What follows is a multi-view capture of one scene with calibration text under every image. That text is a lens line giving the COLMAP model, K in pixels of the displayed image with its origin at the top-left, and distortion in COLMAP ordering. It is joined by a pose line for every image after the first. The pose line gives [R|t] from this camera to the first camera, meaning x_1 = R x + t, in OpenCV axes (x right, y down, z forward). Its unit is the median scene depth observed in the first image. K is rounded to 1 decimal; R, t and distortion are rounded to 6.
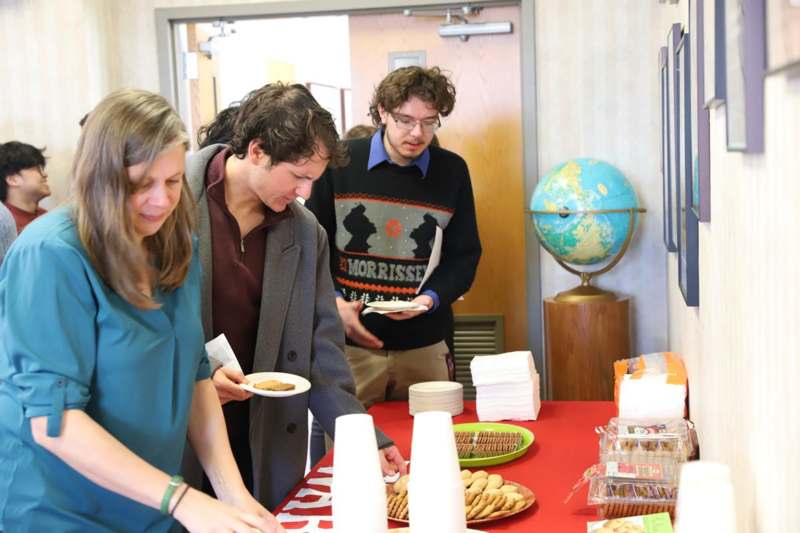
lens RADIAL K [[1279.9, 0, 402.2], [0, 1279.9, 265.0], [0, 0, 1]] dist [0.130418, 0.000000]
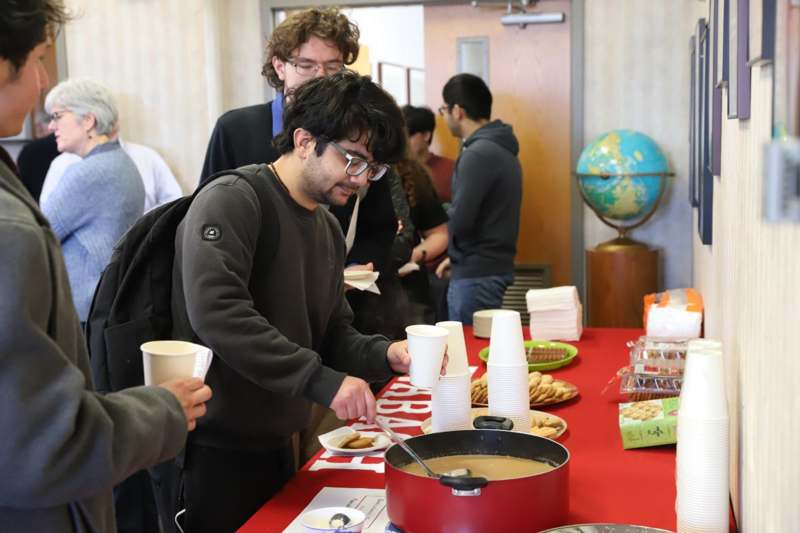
lens RADIAL K [[1202.7, 0, 397.7], [0, 1202.7, 268.4], [0, 0, 1]] dist [0.120984, 0.000000]
pose [[0.998990, 0.018412, -0.040979, -0.023067], [-0.017248, 0.999442, 0.028596, 0.020778], [0.041482, -0.027861, 0.998751, -0.160060]]
